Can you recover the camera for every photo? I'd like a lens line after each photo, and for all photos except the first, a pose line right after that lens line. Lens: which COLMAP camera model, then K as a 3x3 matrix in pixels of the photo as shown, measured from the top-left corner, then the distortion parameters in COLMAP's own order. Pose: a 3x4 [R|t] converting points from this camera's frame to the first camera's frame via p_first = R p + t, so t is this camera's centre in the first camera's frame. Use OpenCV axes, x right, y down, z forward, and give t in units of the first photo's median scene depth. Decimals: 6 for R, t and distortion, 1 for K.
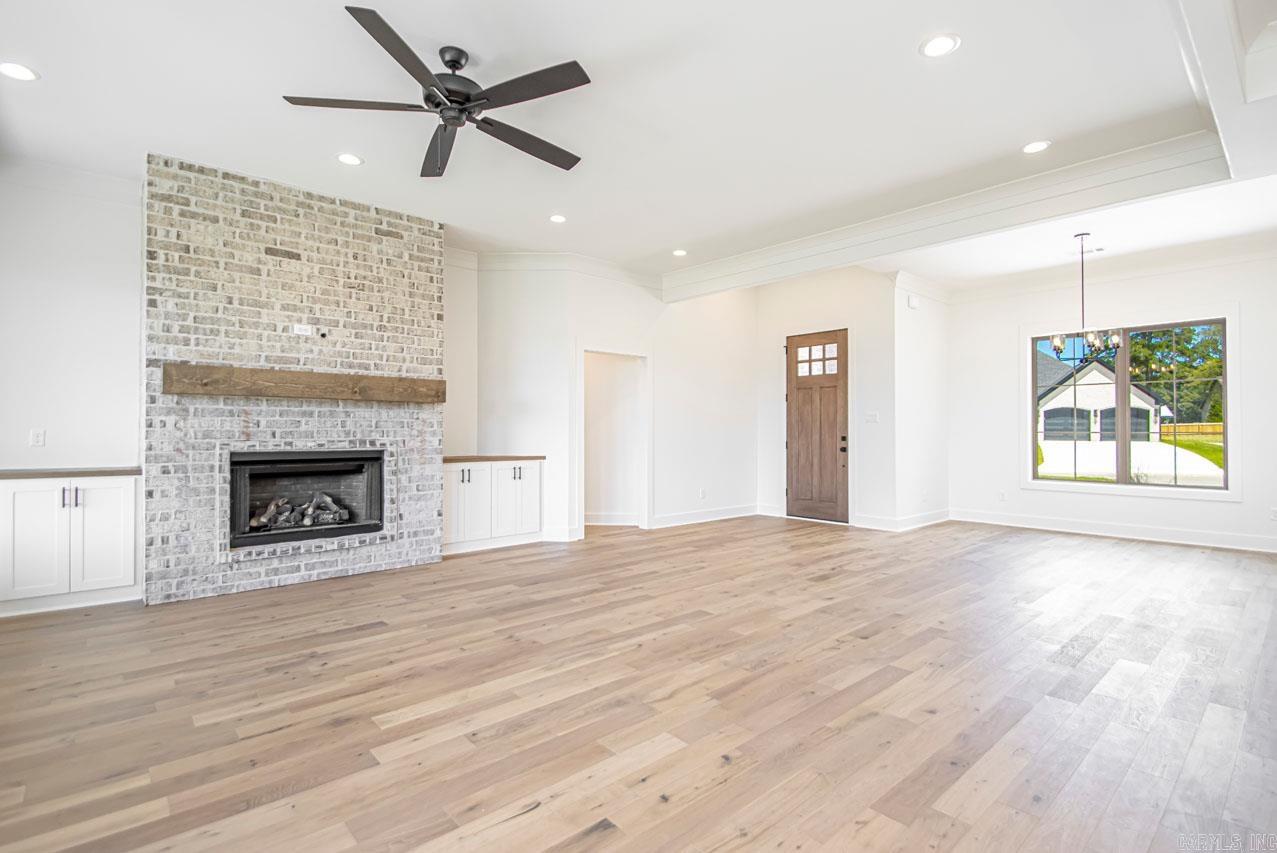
lens RADIAL K [[607.1, 0, 672.0], [0, 607.1, 426.4], [0, 0, 1]] dist [0.026137, -0.021021]
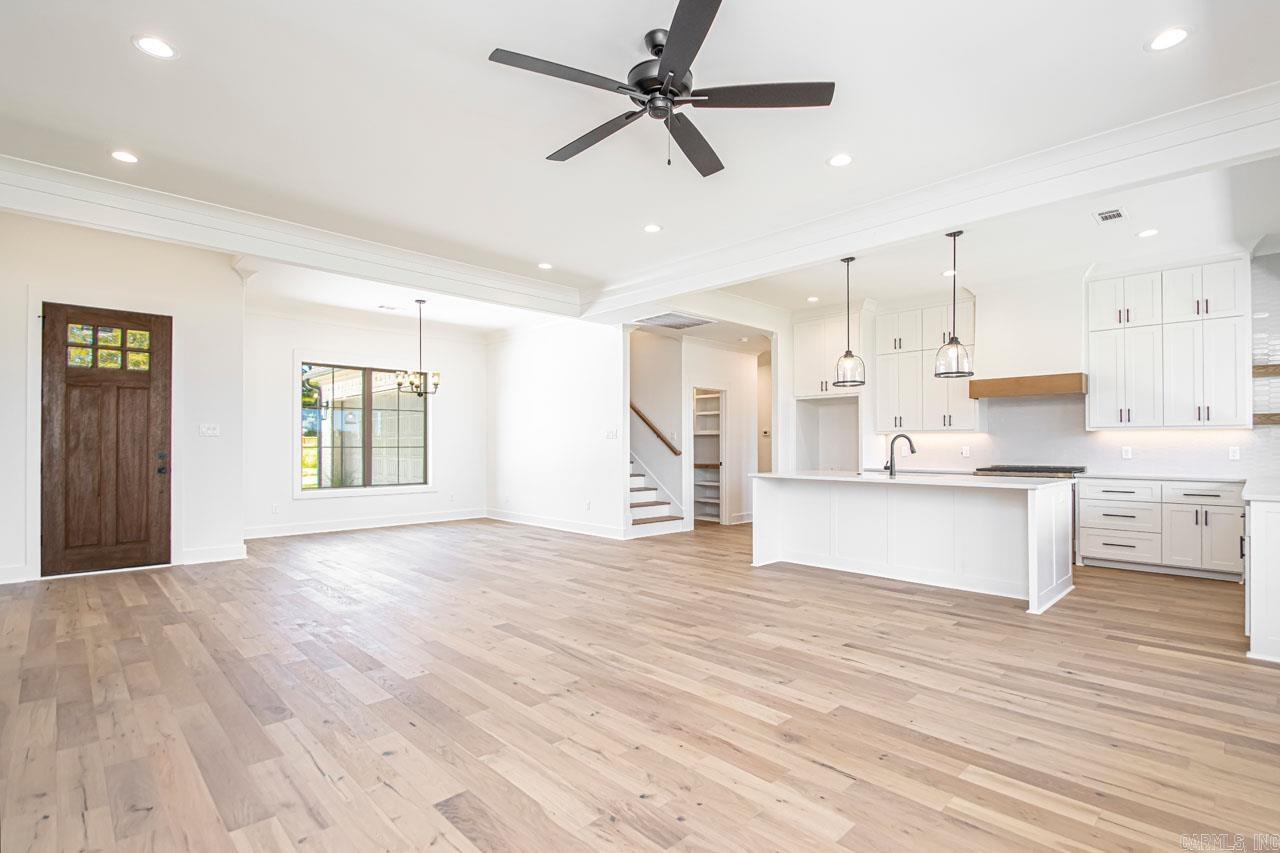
lens RADIAL K [[582.6, 0, 646.9], [0, 582.6, 433.8], [0, 0, 1]] dist [0.017622, -0.017243]
pose [[-0.007336, 0.020685, 0.999759, -0.840593], [-0.007104, 0.999760, -0.020737, 0.004615], [-0.999948, -0.007254, -0.007188, 0.696457]]
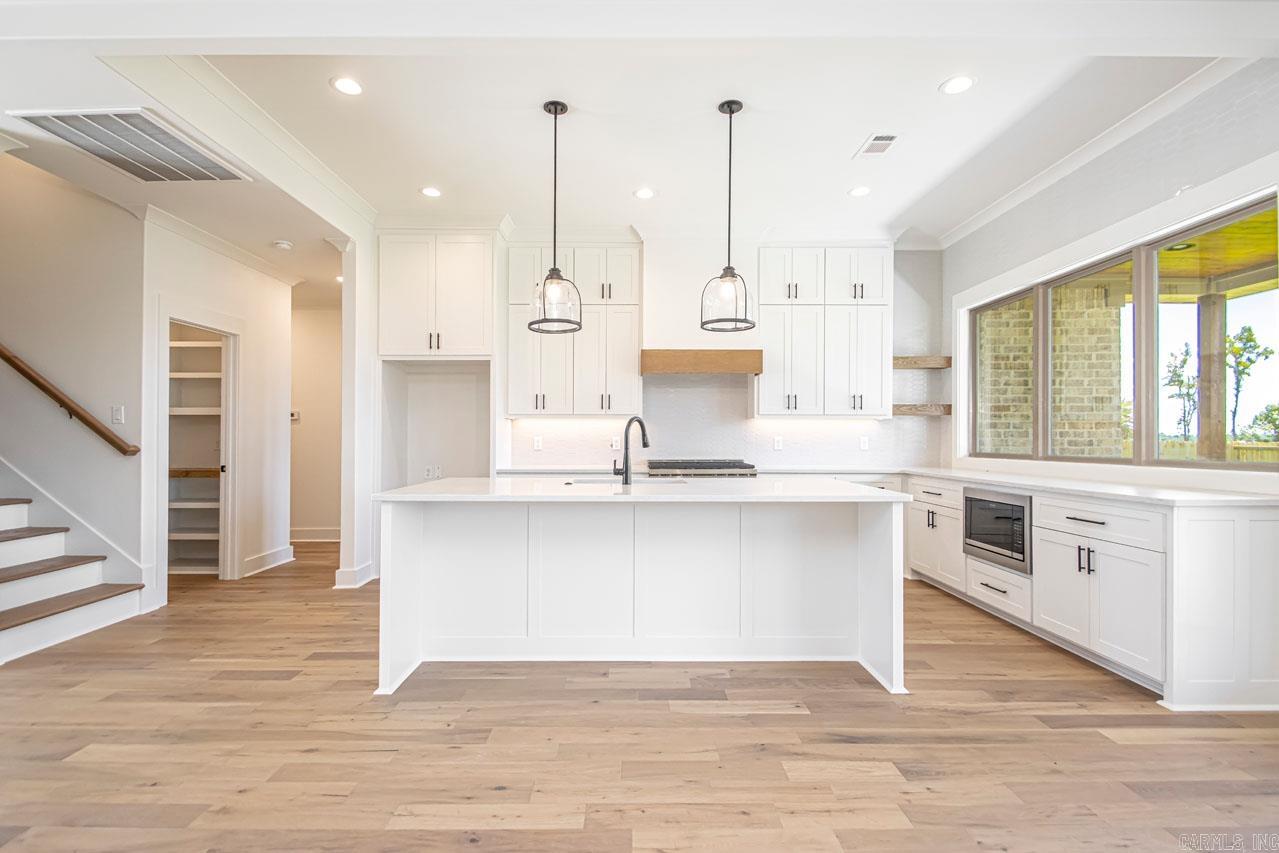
lens RADIAL K [[606.5, 0, 621.5], [0, 606.5, 433.1], [0, 0, 1]] dist [0.030819, -0.020009]
pose [[-0.714806, 0.004430, 0.699309, -0.131698], [-0.005627, 0.999911, -0.012085, 0.007536], [-0.699301, -0.012573, -0.714717, 0.729824]]
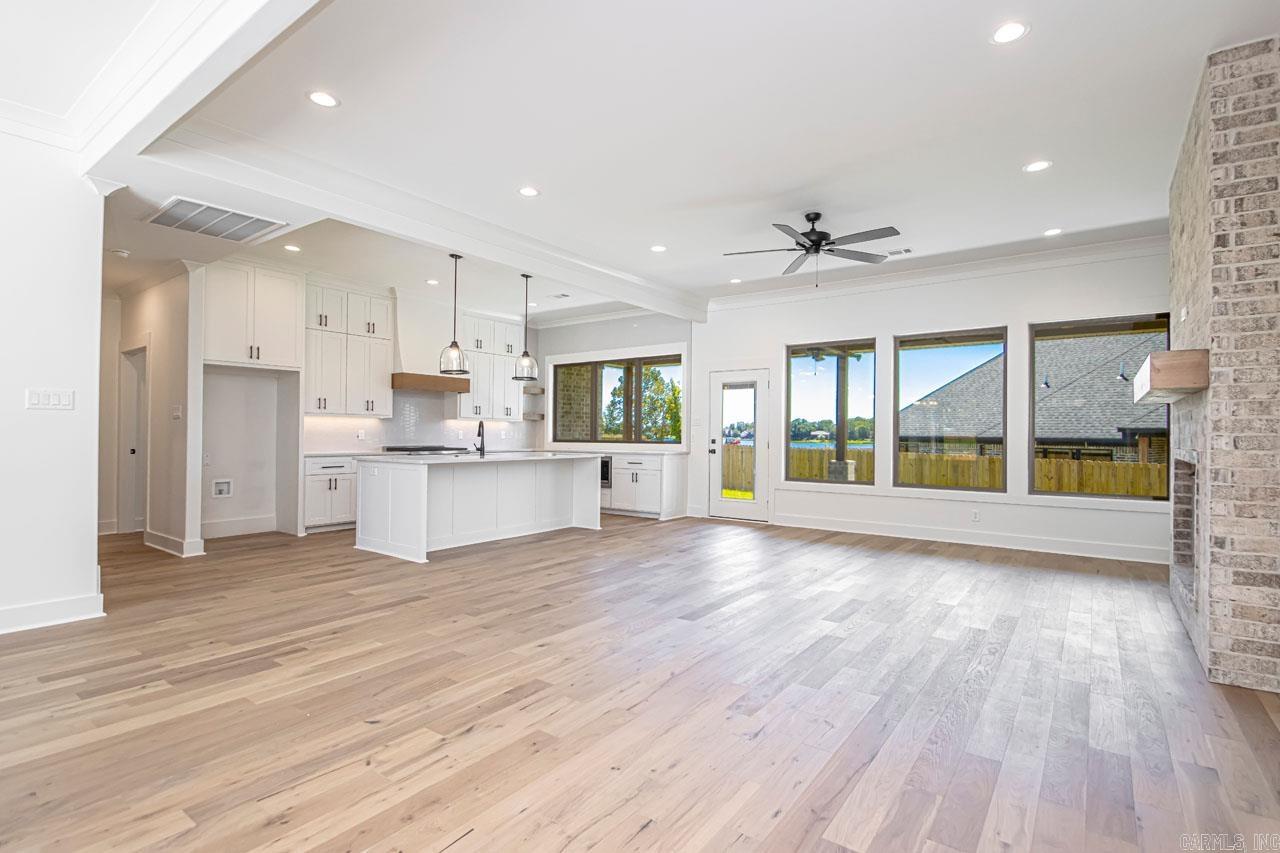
lens RADIAL K [[619.4, 0, 648.0], [0, 619.4, 428.1], [0, 0, 1]] dist [0.013650, -0.020851]
pose [[-0.987200, -0.010911, -0.159112, 0.253188], [-0.008891, 0.999871, -0.013399, 0.011873], [0.159238, -0.011813, -0.987170, 1.795514]]
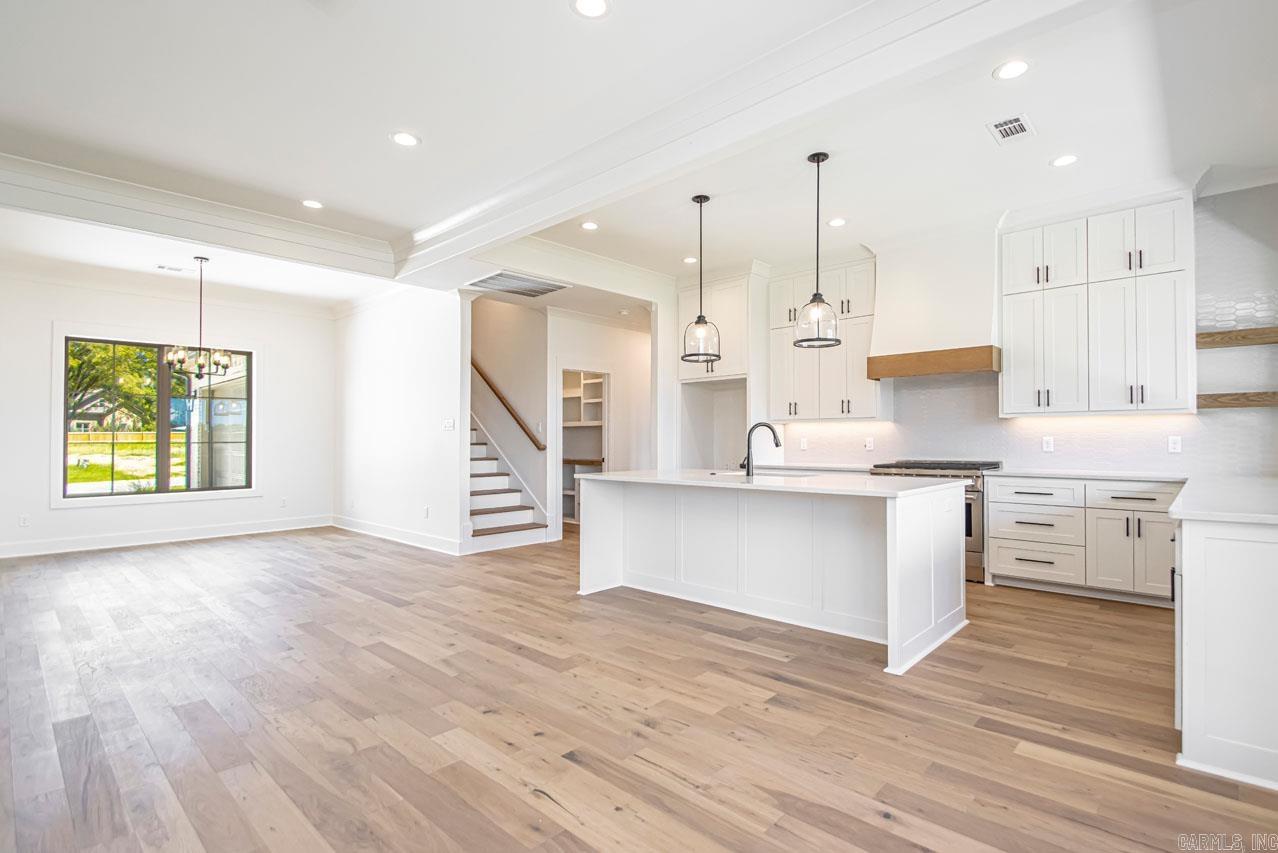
lens RADIAL K [[594.1, 0, 648.5], [0, 594.1, 428.4], [0, 0, 1]] dist [0.018003, -0.018567]
pose [[-0.058236, 0.018063, 0.998139, -0.561137], [-0.001475, 0.999834, -0.018180, 0.003496], [-0.998302, -0.002531, -0.058200, 0.381306]]
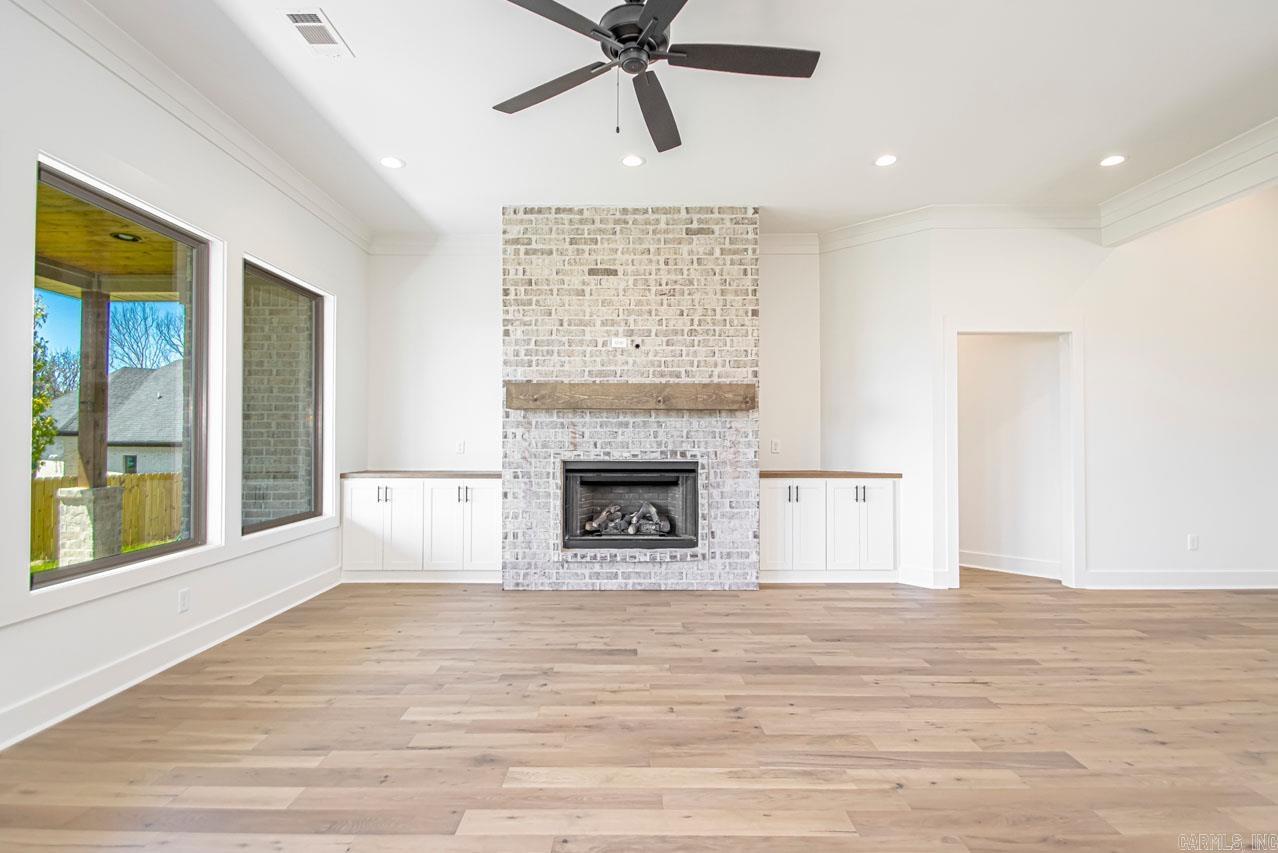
lens RADIAL K [[635.2, 0, 634.3], [0, 635.2, 430.3], [0, 0, 1]] dist [0.015533, -0.018953]
pose [[0.725021, -0.012405, -0.688615, 0.155470], [0.005221, 0.999908, -0.012516, 0.002598], [0.688707, 0.005479, 0.725019, 0.259373]]
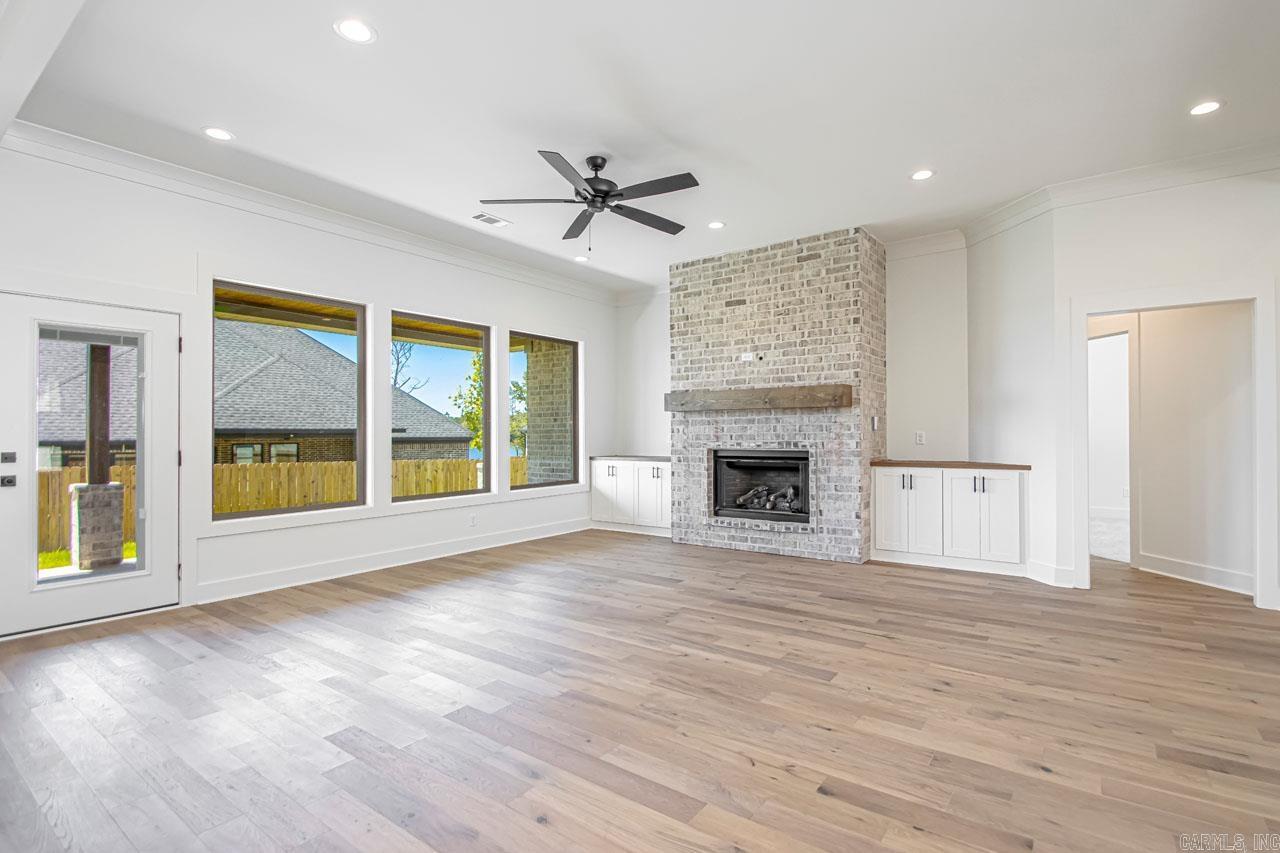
lens RADIAL K [[619.4, 0, 648.0], [0, 619.4, 428.1], [0, 0, 1]] dist [0.013650, -0.020851]
pose [[0.175330, -0.014191, -0.984407, 0.696277], [0.013167, 0.999840, -0.012068, 0.007567], [0.984422, -0.010846, 0.175489, 0.590383]]
